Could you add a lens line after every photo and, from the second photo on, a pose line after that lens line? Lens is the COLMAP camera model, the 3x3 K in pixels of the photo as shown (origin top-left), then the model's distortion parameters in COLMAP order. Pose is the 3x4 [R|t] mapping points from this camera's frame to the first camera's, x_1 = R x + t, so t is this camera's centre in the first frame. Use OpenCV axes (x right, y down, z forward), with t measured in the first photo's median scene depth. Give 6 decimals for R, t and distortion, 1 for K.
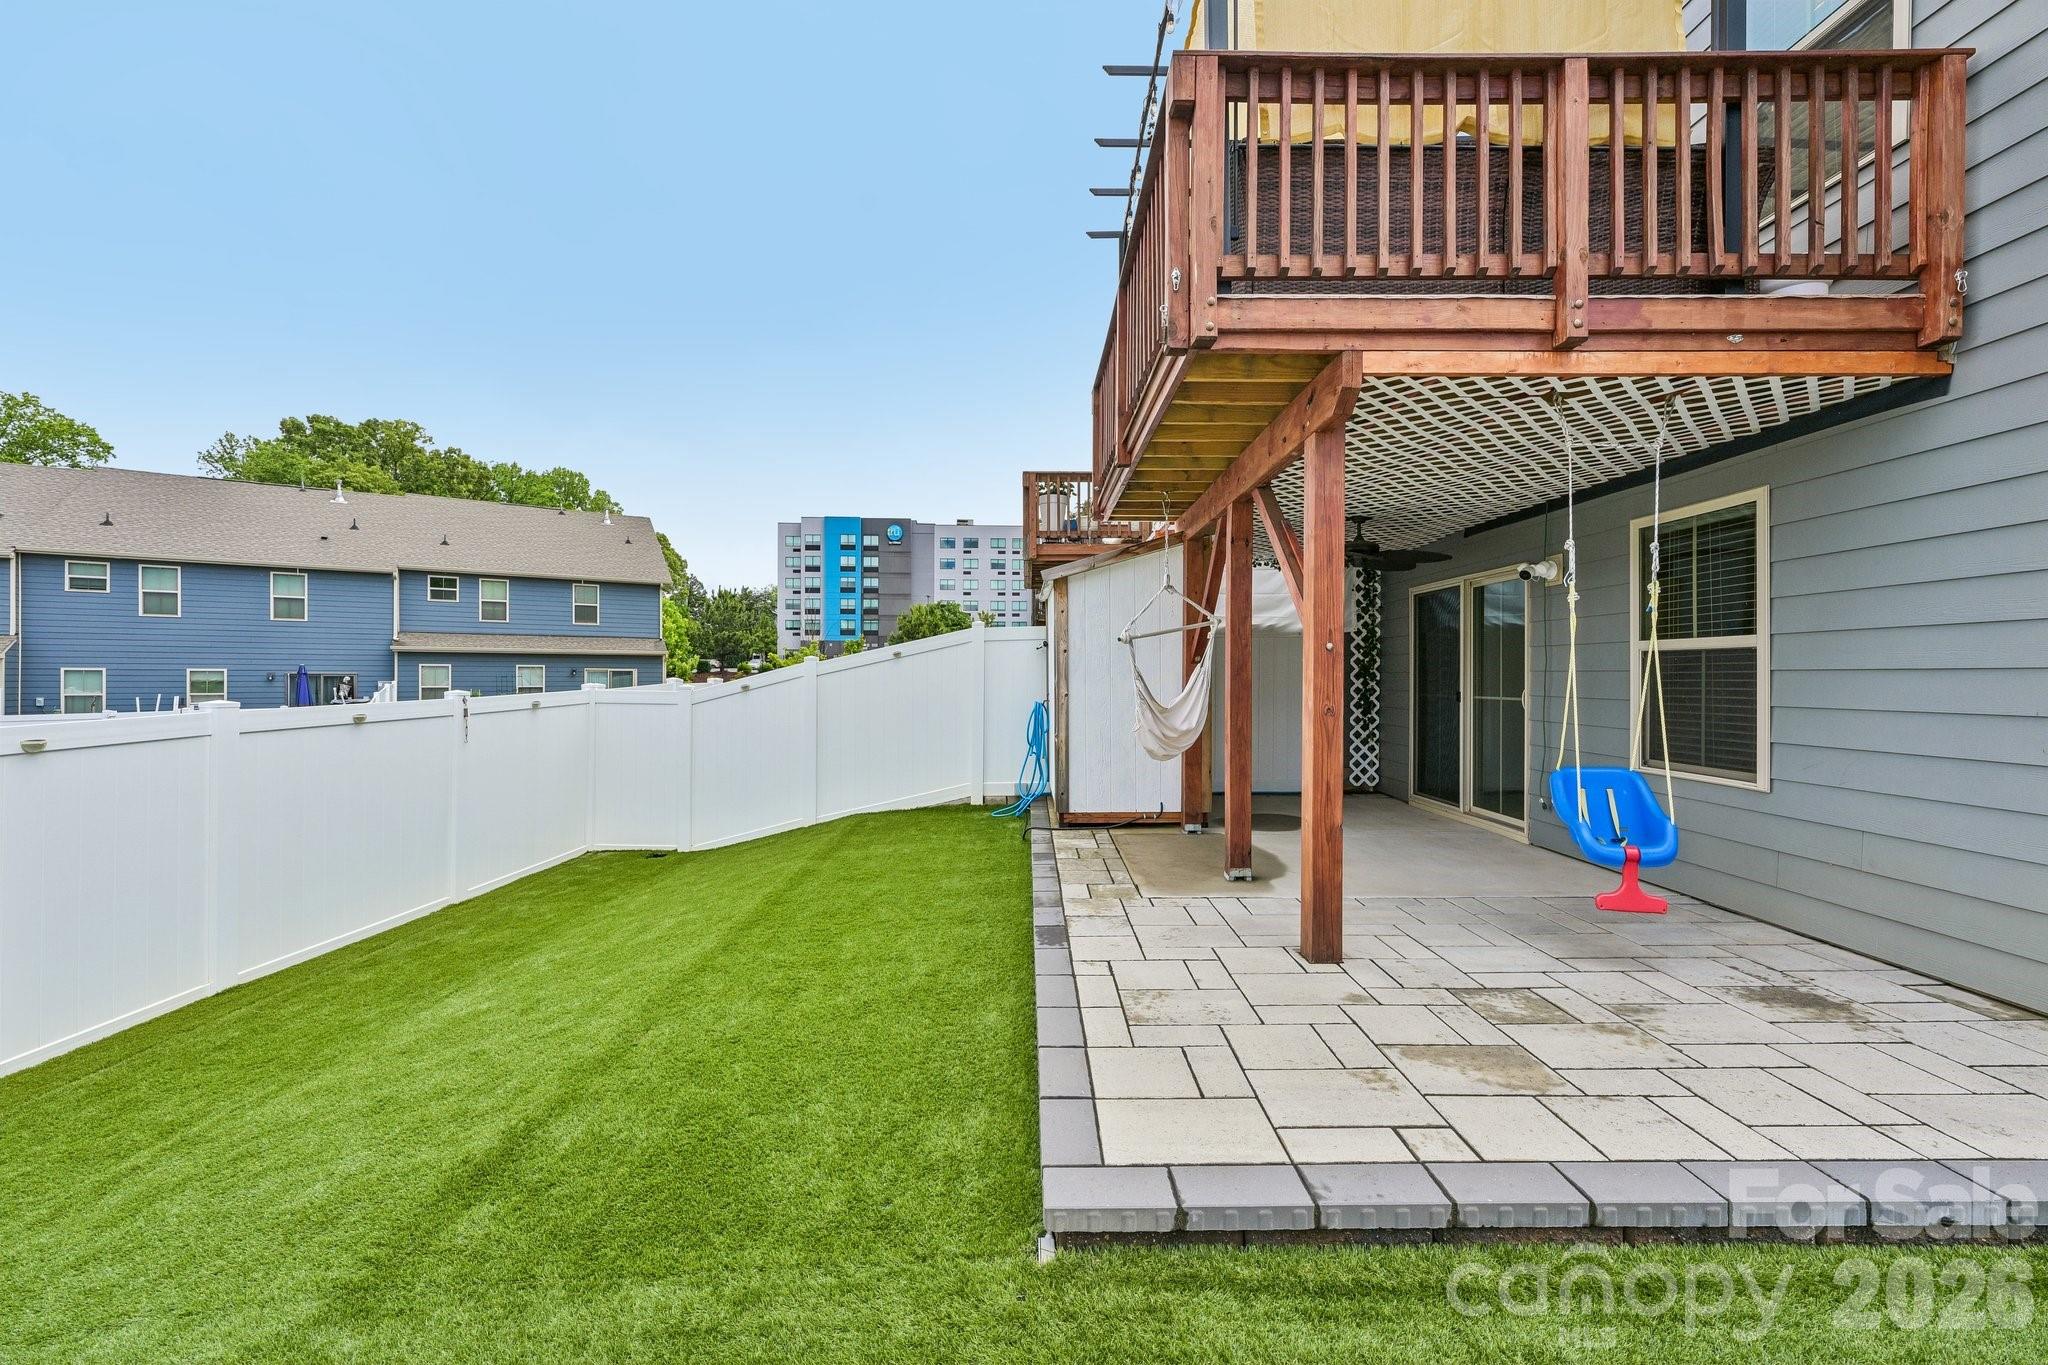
lens RADIAL K [[810.1, 0, 1020.9], [0, 810.1, 678.8], [0, 0, 1]] dist [0.000713, -0.000495]
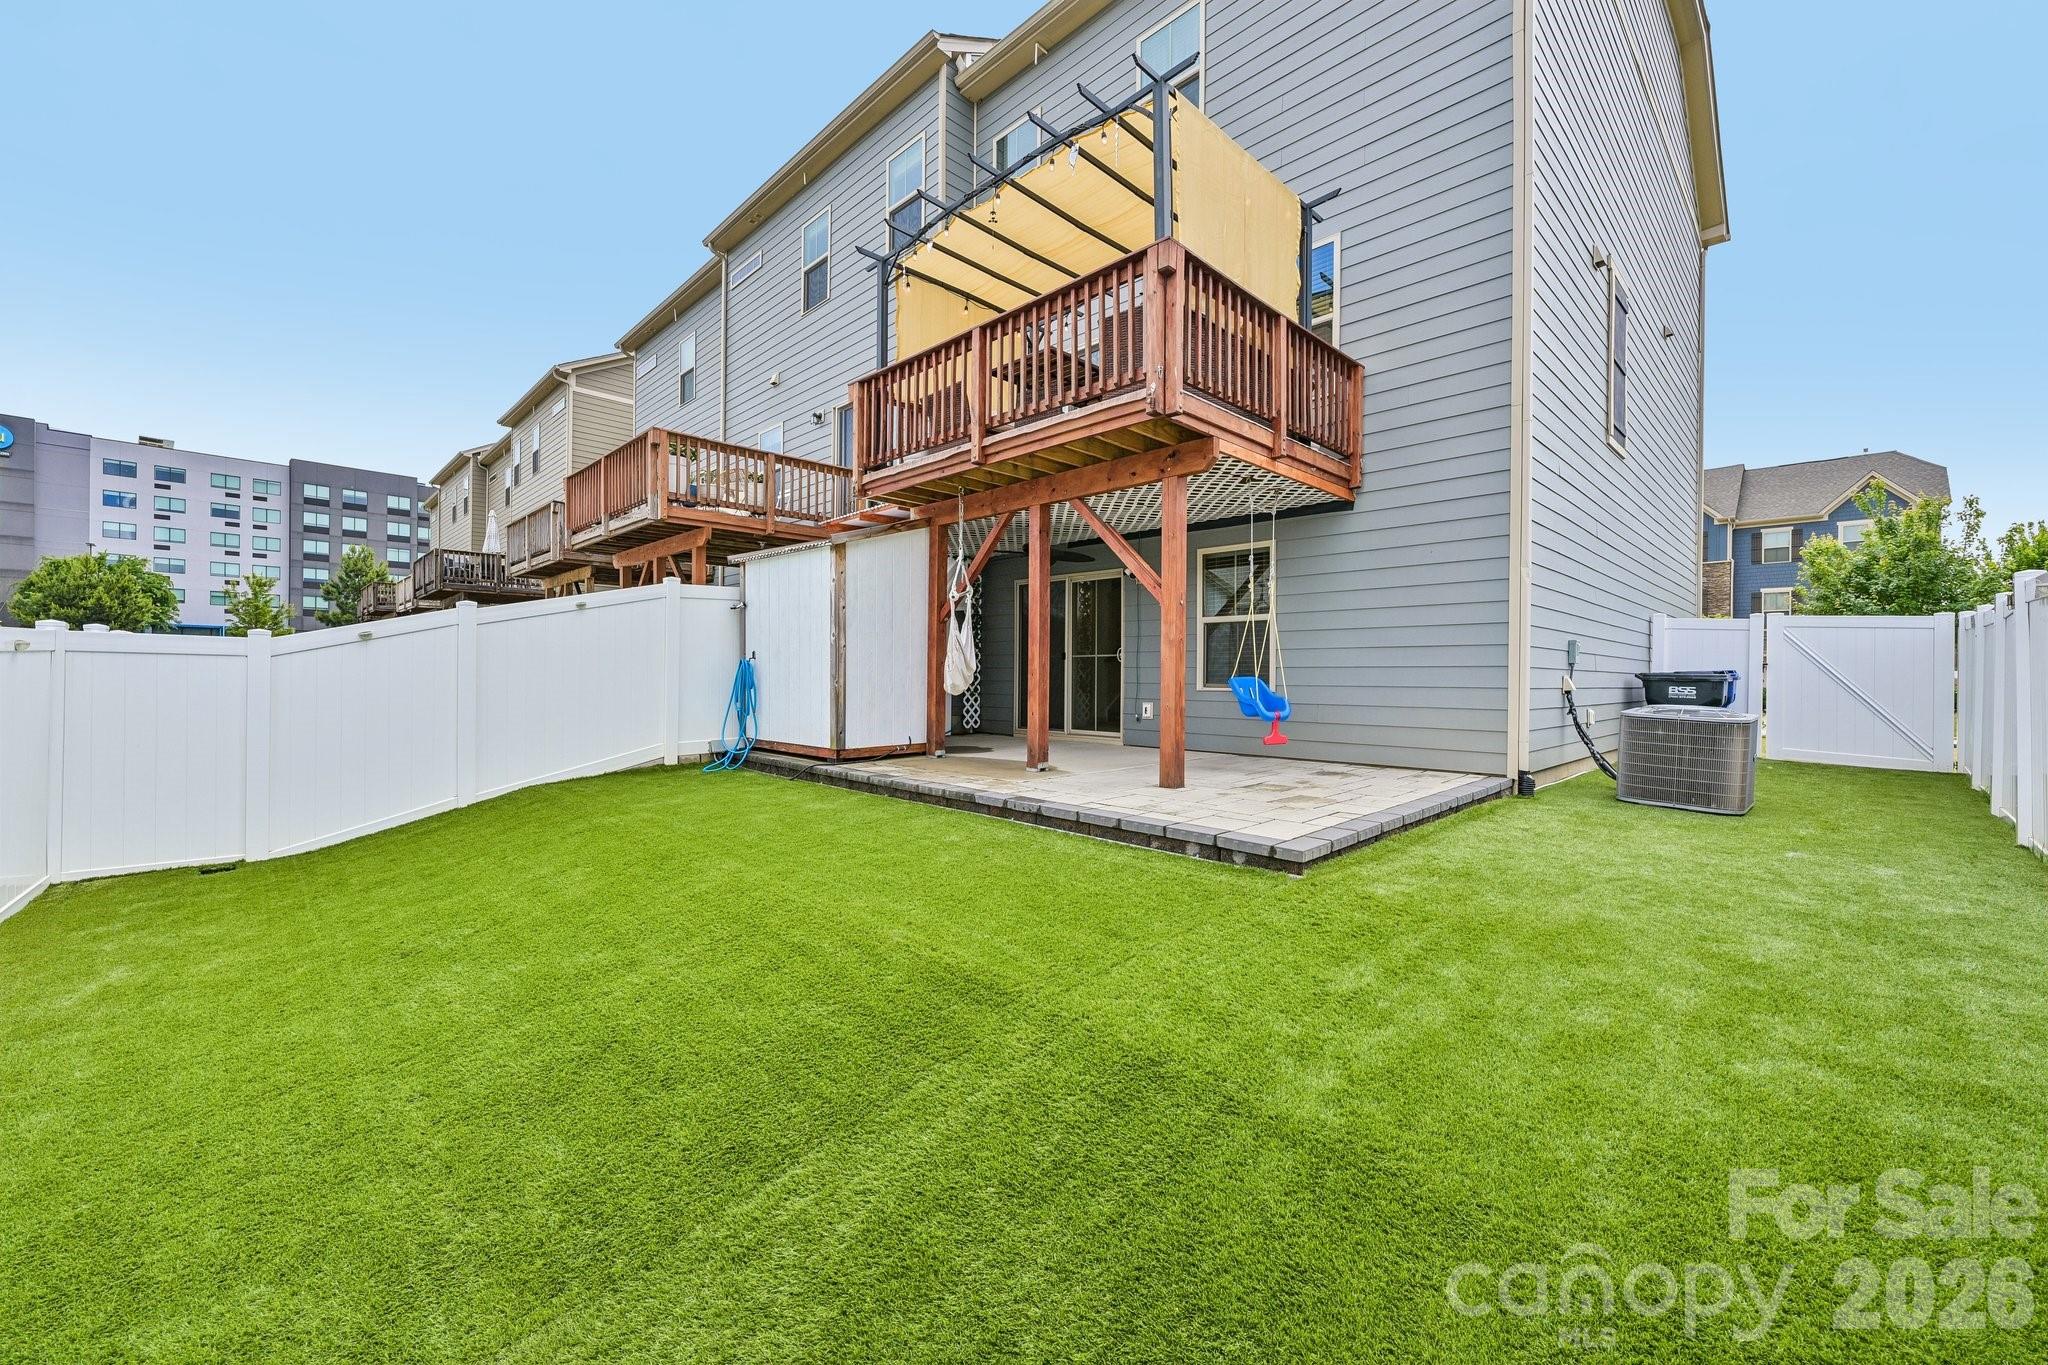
lens RADIAL K [[810.1, 0, 1021.5], [0, 810.1, 675.0], [0, 0, 1]] dist [0.000713, -0.000495]
pose [[0.707907, 0.003286, 0.706298, -0.366759], [-0.001606, 0.999994, -0.003043, 0.040863], [-0.706304, 0.001020, 0.707908, 0.010238]]
